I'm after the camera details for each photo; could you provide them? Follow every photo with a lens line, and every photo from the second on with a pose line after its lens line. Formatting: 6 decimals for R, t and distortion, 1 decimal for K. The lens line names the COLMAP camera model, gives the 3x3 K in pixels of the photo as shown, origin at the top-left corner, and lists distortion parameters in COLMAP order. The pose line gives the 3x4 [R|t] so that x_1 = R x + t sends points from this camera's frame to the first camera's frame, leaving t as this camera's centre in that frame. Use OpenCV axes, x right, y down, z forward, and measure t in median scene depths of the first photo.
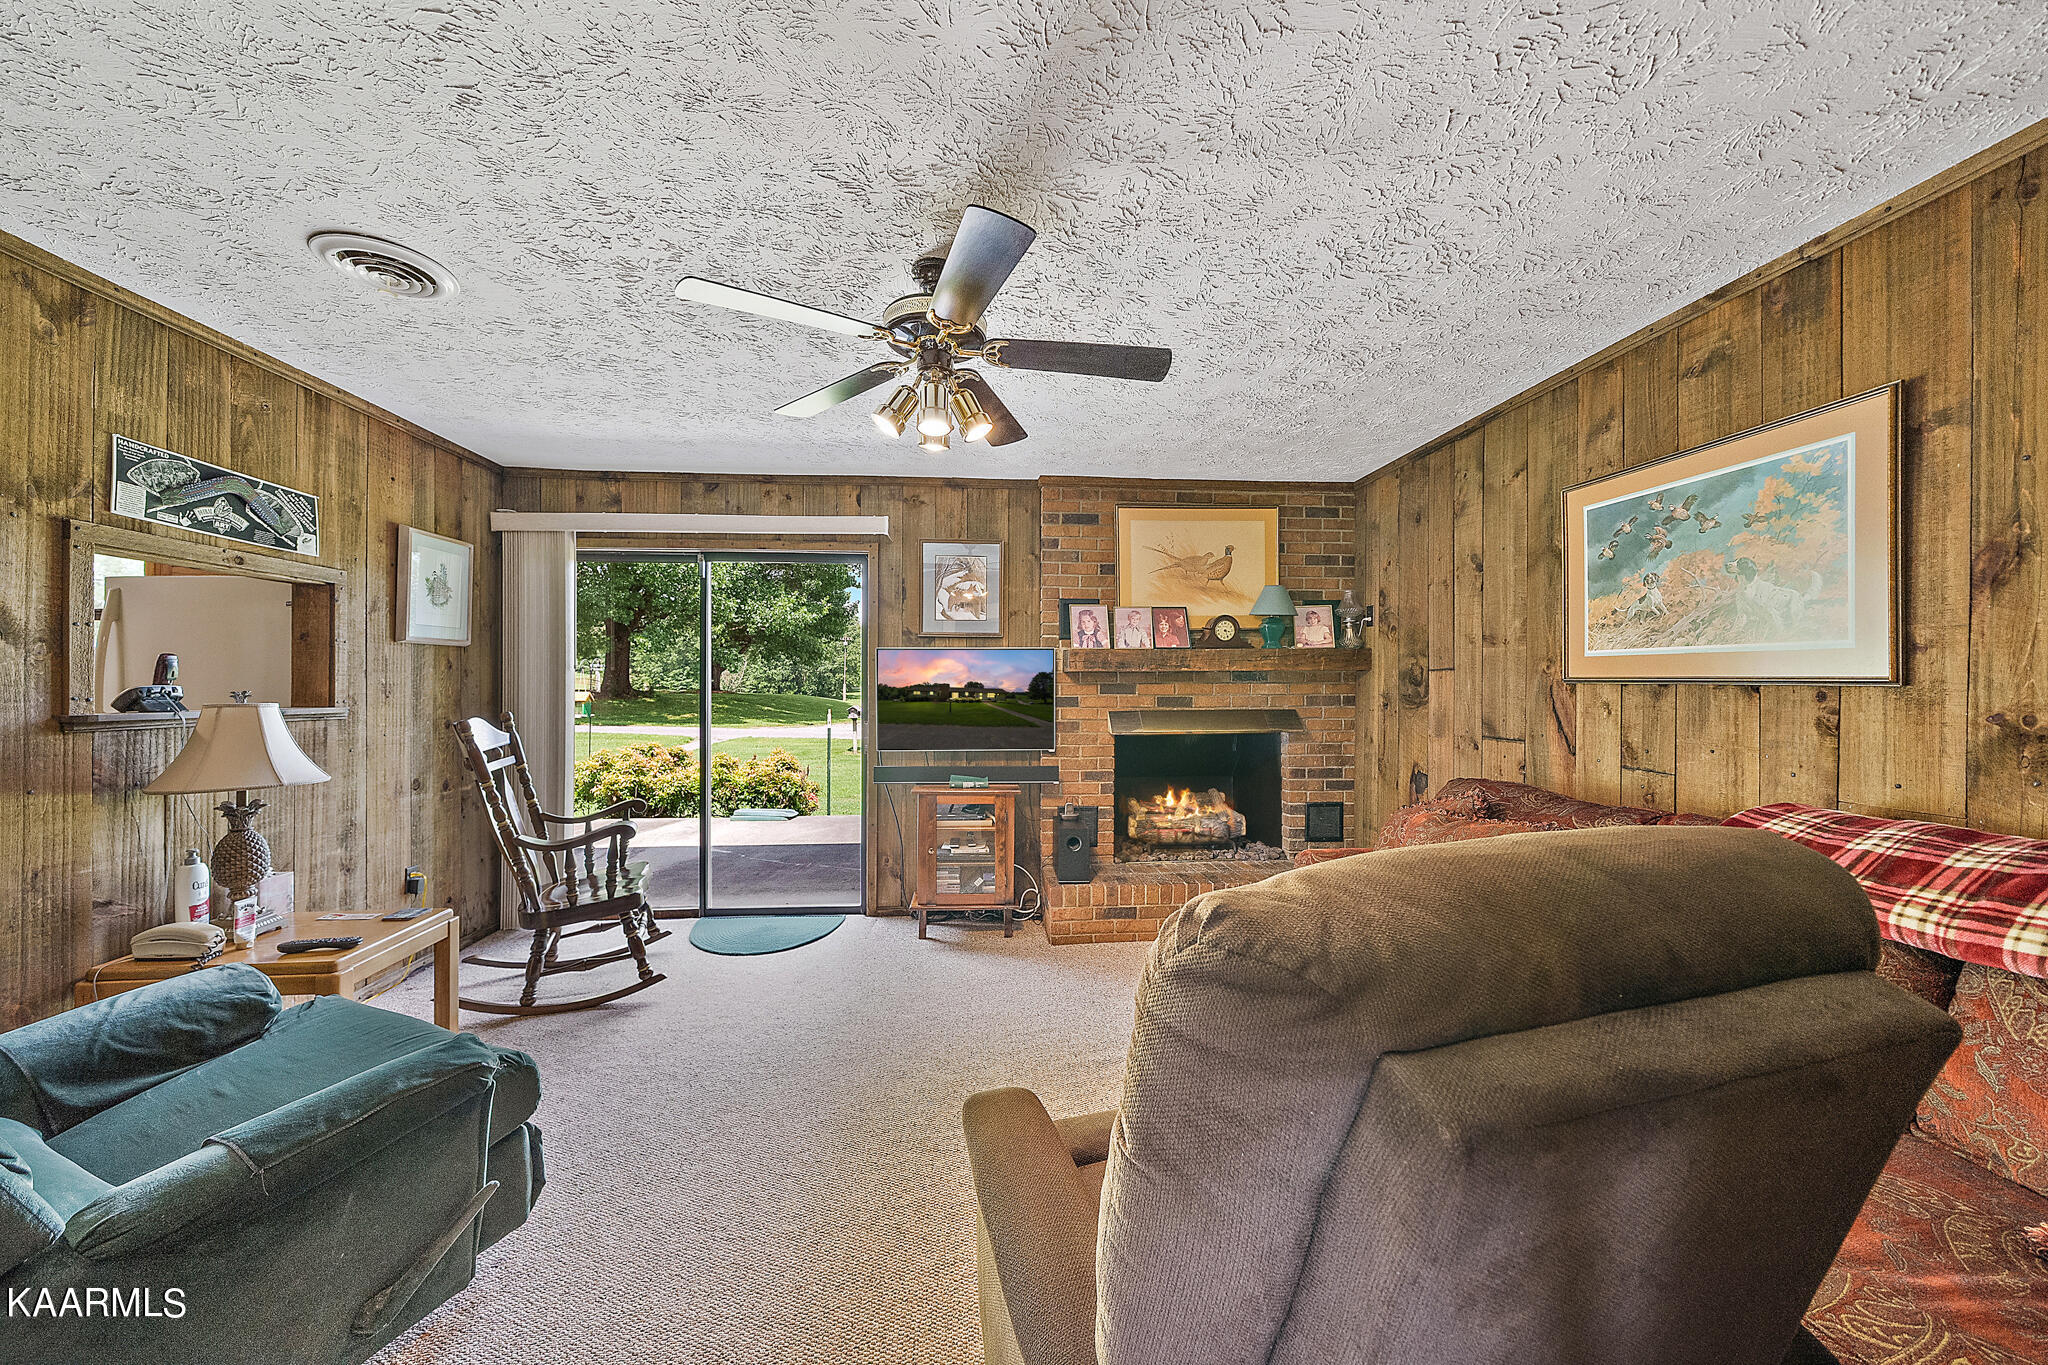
lens RADIAL K [[696.1, 0, 1025.6], [0, 696.1, 686.2], [0, 0, 1]] dist [-0.006897, 0.000079]
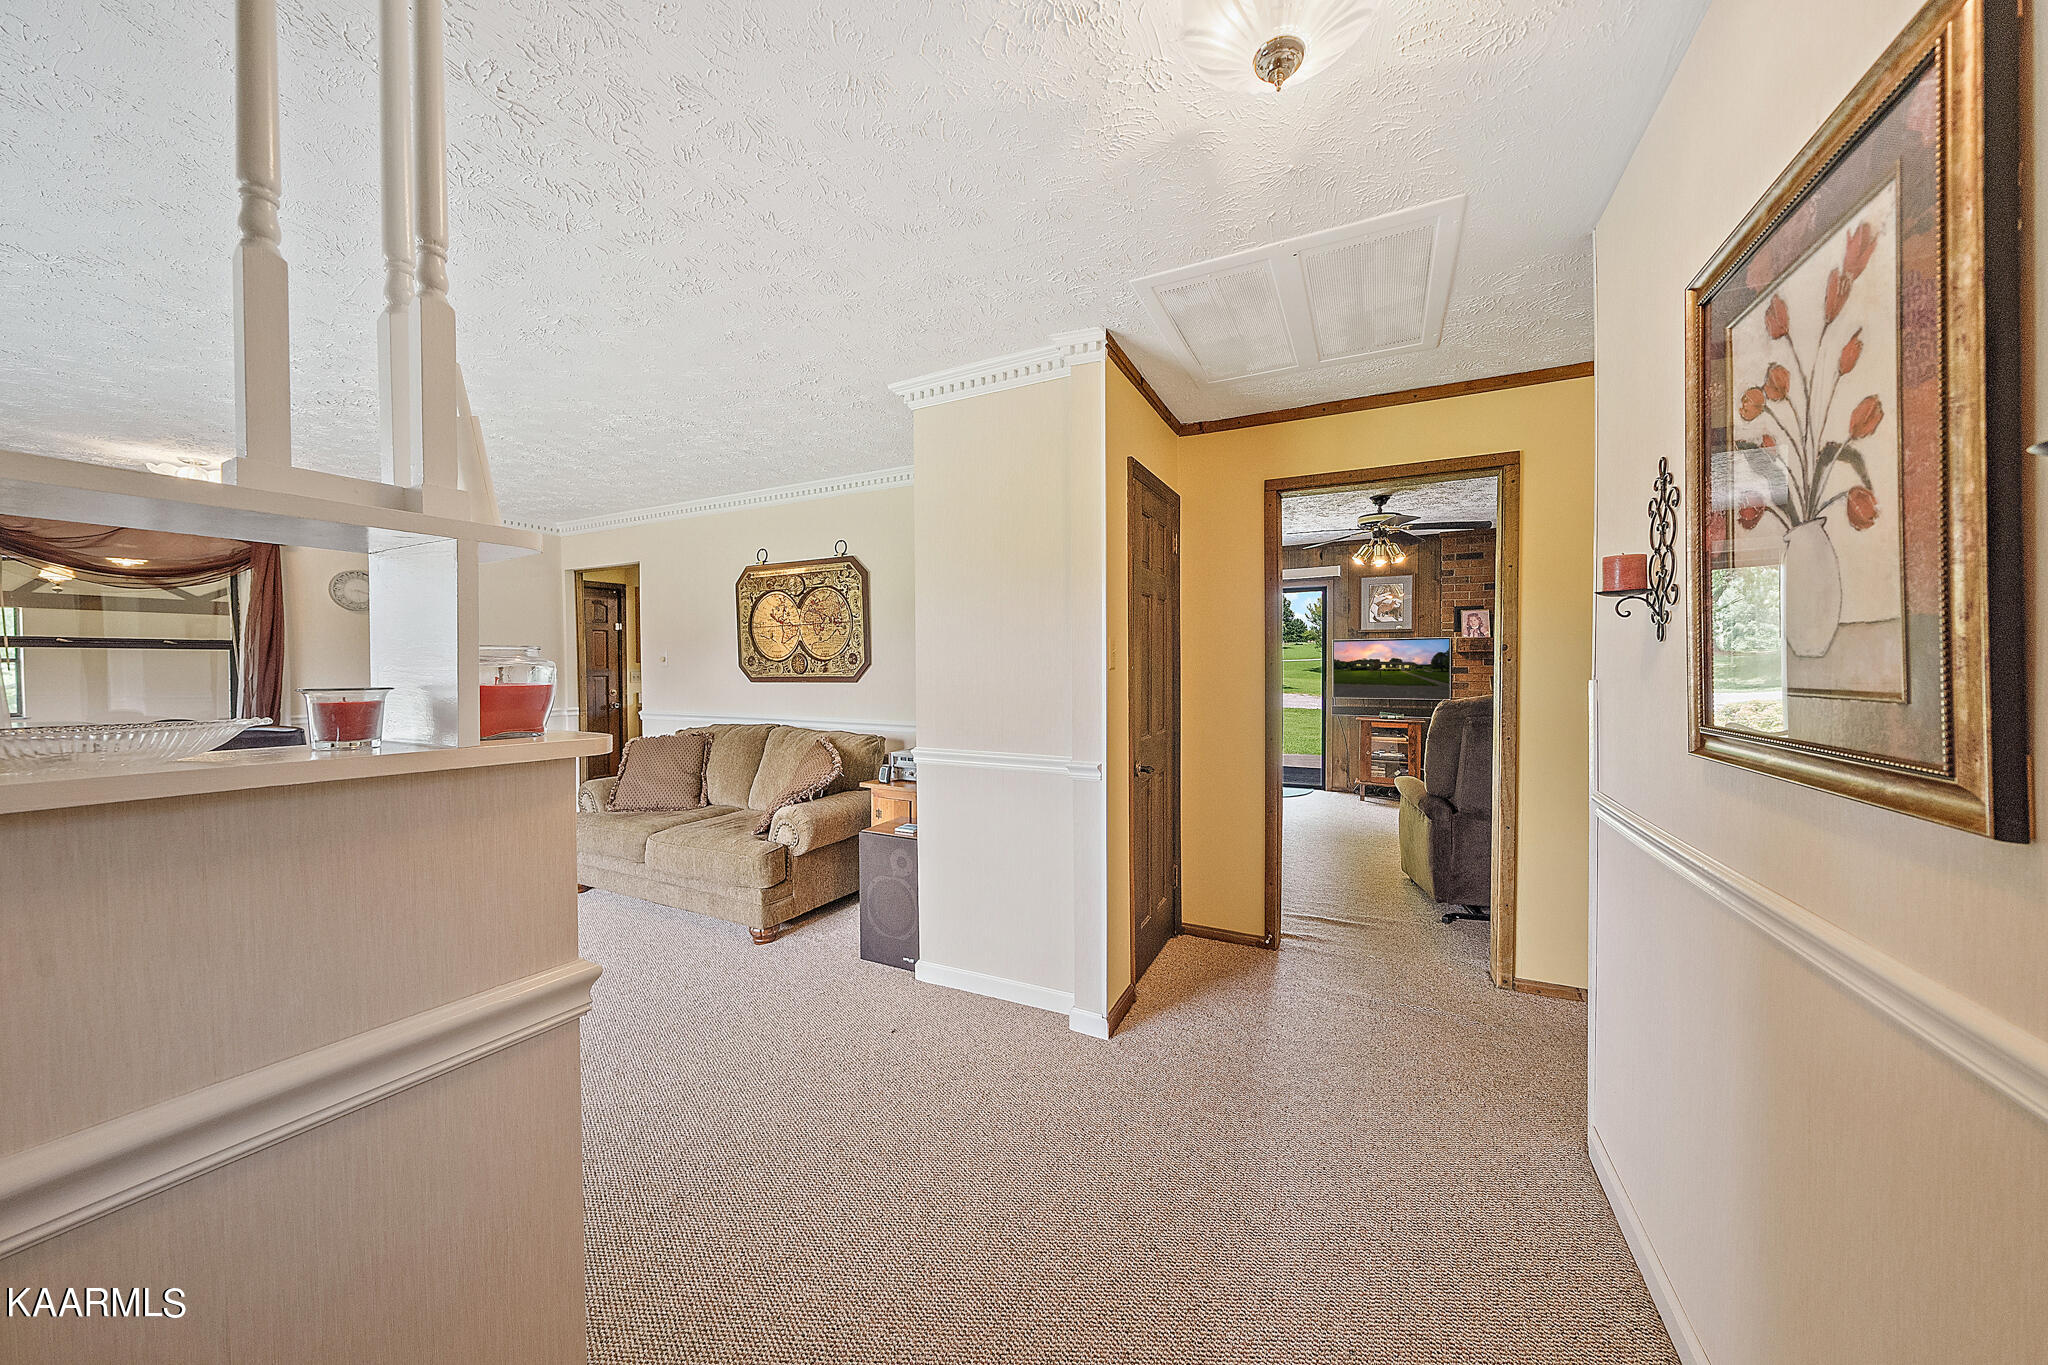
lens RADIAL K [[696.1, 0, 1020.0], [0, 696.1, 674.7], [0, 0, 1]] dist [-0.006897, 0.000079]
pose [[0.848137, 0.003313, -0.529767, 0.056927], [0.007778, 0.999795, 0.018704, -0.006198], [0.529720, -0.019984, 0.847937, -1.077155]]
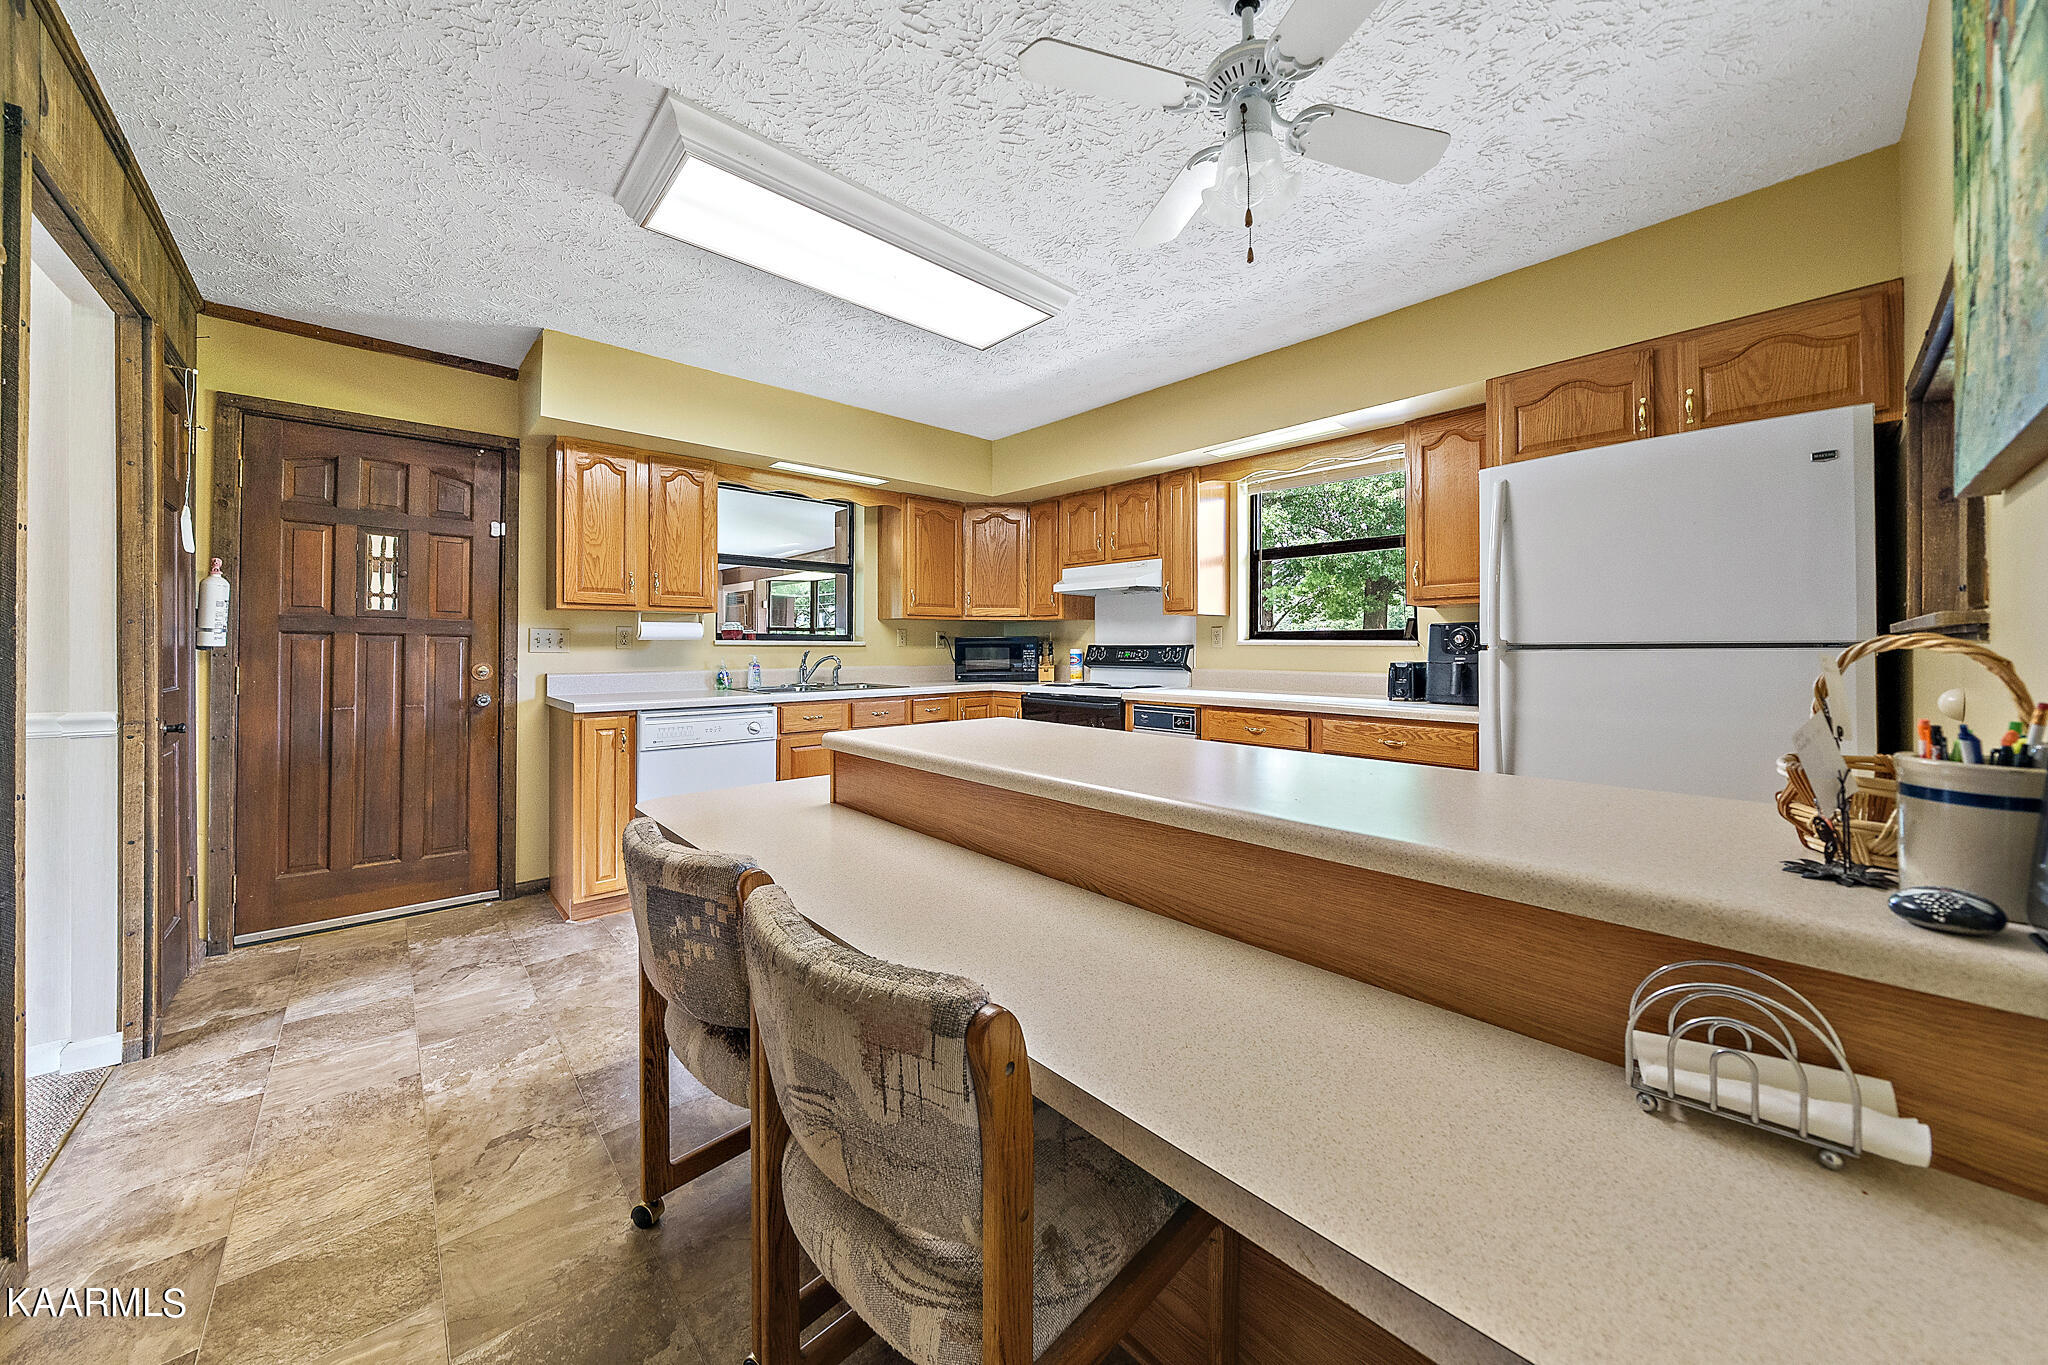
lens RADIAL K [[696.1, 0, 1026.2], [0, 696.1, 651.7], [0, 0, 1]] dist [-0.006897, 0.000079]
pose [[0.615671, 0.004157, -0.787992, -0.900725], [-0.004332, 0.999989, 0.001891, 0.044386], [0.787991, 0.002249, 0.615682, 0.077639]]
